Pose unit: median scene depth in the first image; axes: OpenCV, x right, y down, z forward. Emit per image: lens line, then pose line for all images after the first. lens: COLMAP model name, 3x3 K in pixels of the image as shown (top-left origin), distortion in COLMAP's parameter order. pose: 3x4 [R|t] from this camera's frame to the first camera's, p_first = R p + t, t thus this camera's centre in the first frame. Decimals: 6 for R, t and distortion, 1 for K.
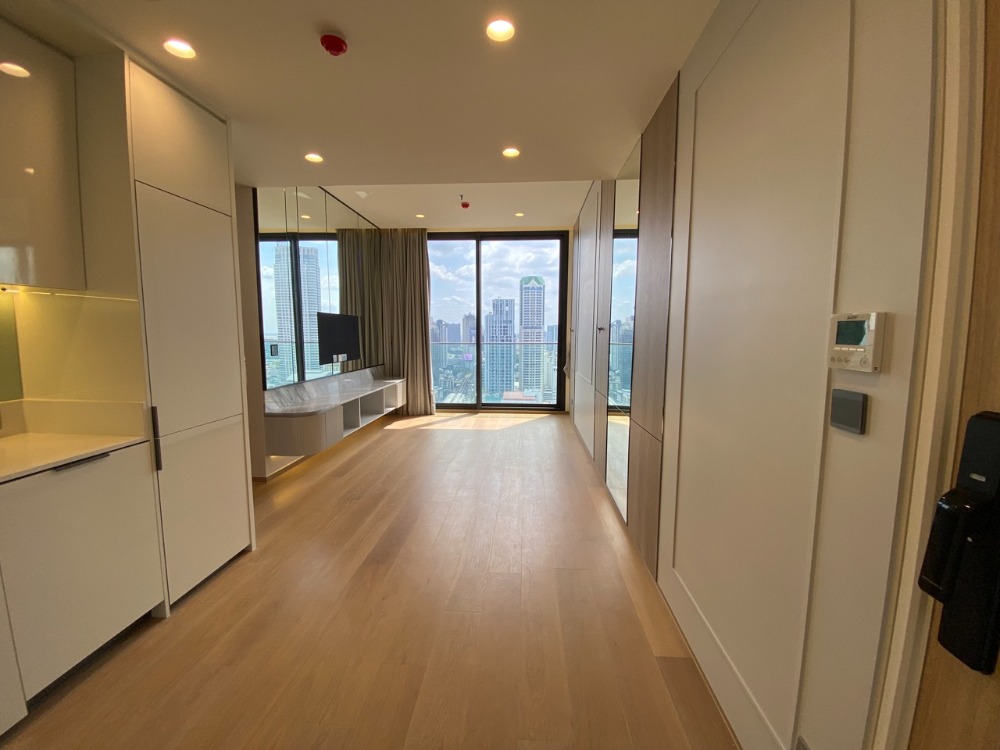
lens RADIAL K [[405.3, 0, 499.7], [0, 405.3, 372.3], [0, 0, 1]] dist [0.028963, -0.022312]
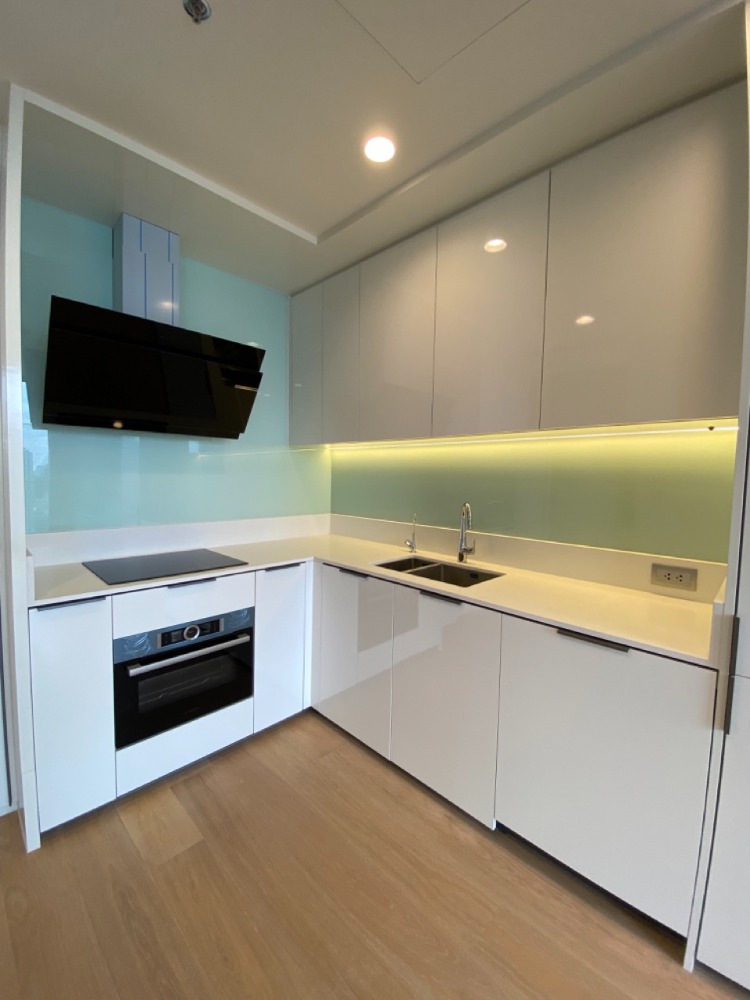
lens RADIAL K [[405.3, 0, 379.4], [0, 405.3, 499.8], [0, 0, 1]] dist [0.028963, -0.022312]
pose [[-0.639671, 0.030728, -0.768034, -0.086417], [-0.101242, 0.987127, 0.123815, -0.056954], [0.761952, 0.156958, -0.628326, 0.618076]]
